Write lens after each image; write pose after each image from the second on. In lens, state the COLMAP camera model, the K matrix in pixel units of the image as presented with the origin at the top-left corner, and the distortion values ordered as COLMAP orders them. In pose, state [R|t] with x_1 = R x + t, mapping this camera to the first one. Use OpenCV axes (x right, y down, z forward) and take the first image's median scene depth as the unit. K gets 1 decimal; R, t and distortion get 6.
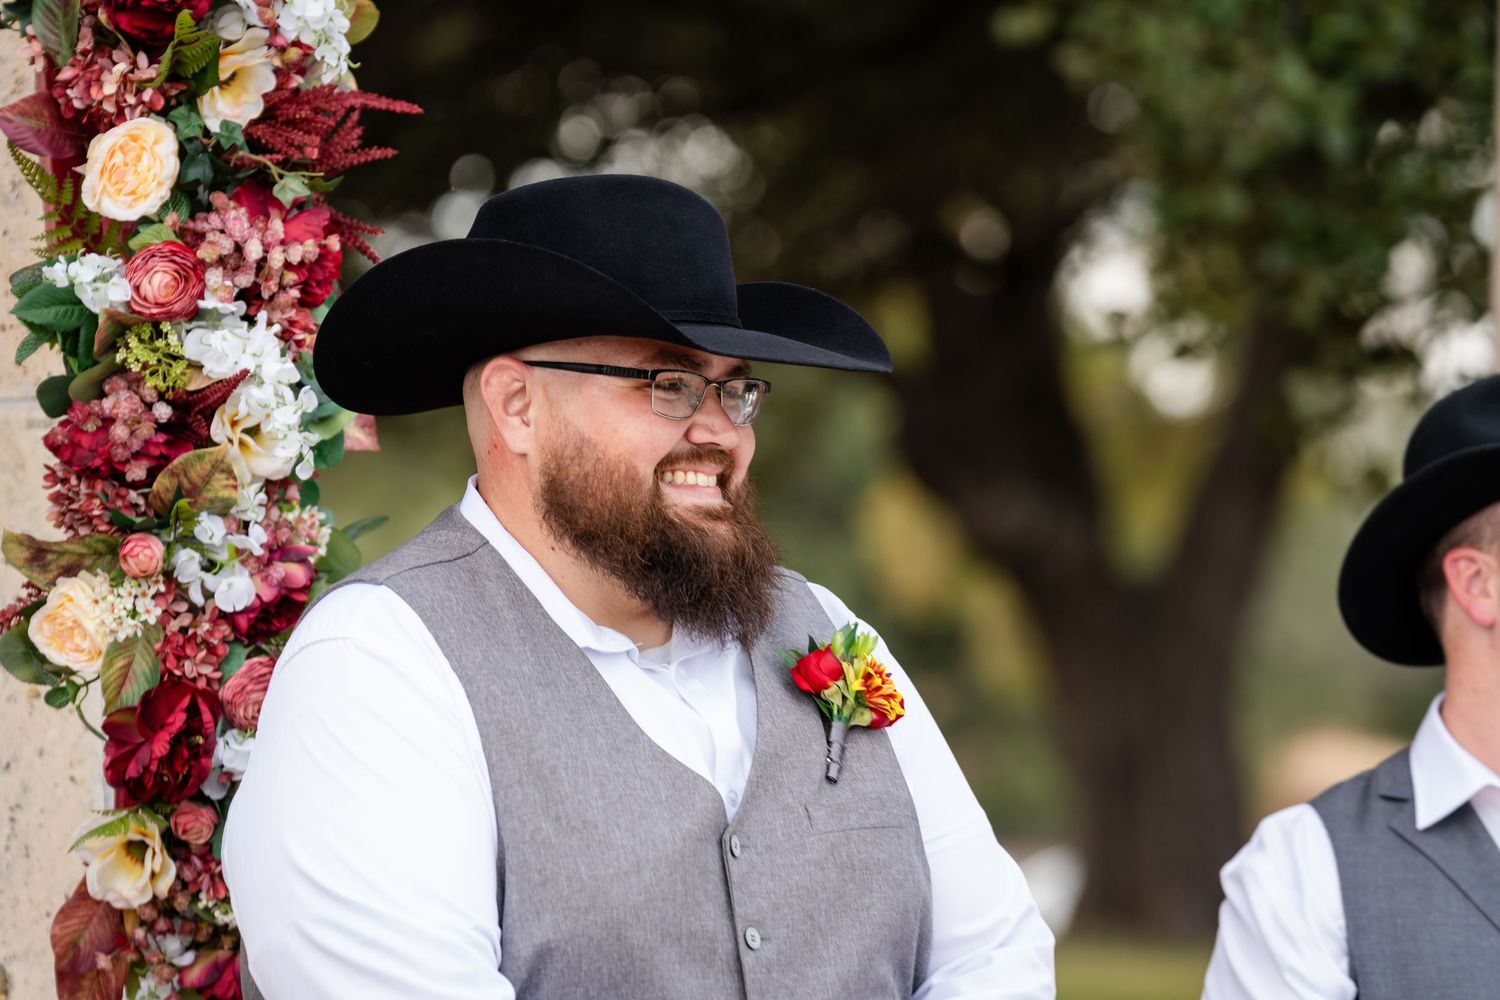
lens RADIAL K [[6995.5, 0, 750.0], [0, 6995.5, 500.0], [0, 0, 1]] dist [0.182862, -1.638702]
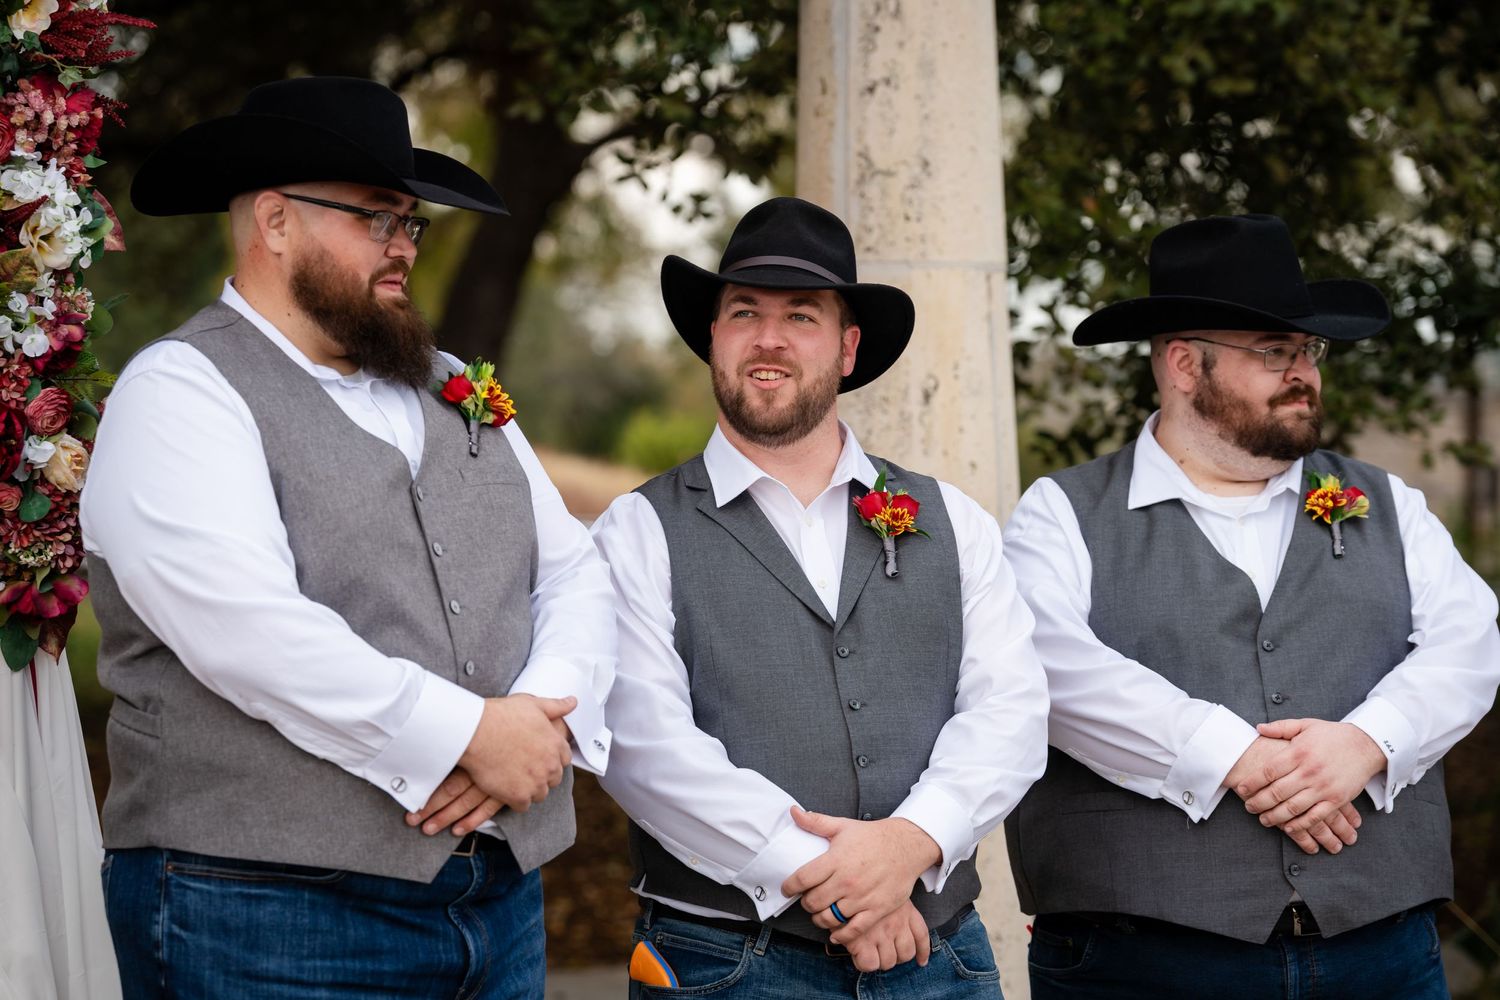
lens RADIAL K [[6051.5, 0, 750.0], [0, 6051.5, 500.0], [0, 0, 1]] dist [-1.258151, 39.928914]
pose [[0.994229, -0.001428, 0.107273, -0.058890], [-0.002181, 0.999436, 0.033510, 0.003084], [-0.107261, -0.033550, 0.993665, -0.303872]]
